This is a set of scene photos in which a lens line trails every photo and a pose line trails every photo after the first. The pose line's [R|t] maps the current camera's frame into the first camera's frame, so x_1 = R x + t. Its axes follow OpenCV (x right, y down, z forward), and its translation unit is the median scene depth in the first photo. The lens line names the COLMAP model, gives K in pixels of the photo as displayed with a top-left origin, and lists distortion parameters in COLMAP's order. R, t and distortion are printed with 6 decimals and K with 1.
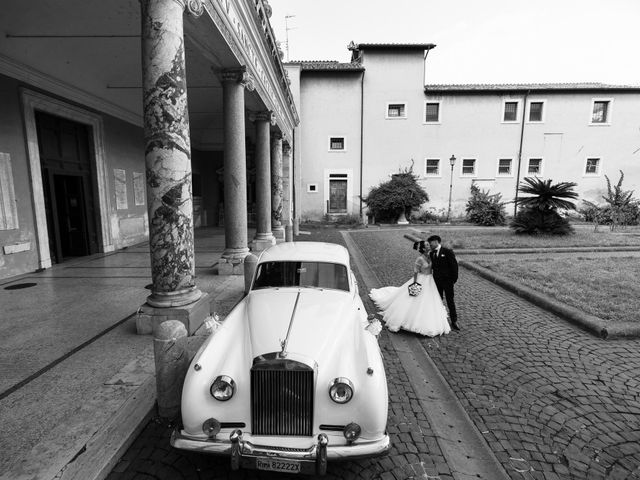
lens RADIAL K [[315.0, 0, 322.3], [0, 315.0, 236.8], [0, 0, 1]] dist [0.006664, 0.000151]
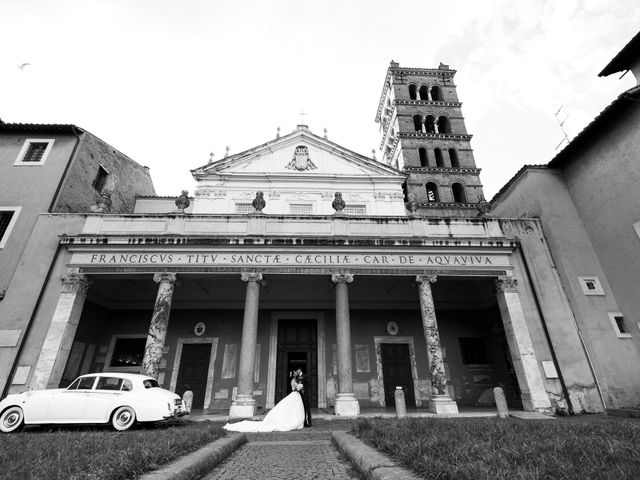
lens RADIAL K [[315.0, 0, 322.3], [0, 315.0, 236.8], [0, 0, 1]] dist [0.006664, 0.000151]
pose [[0.044751, -0.439426, -0.897163, 0.476869], [-0.118179, 0.889428, -0.441532, -0.004257], [0.991983, 0.125785, -0.012128, 0.495613]]
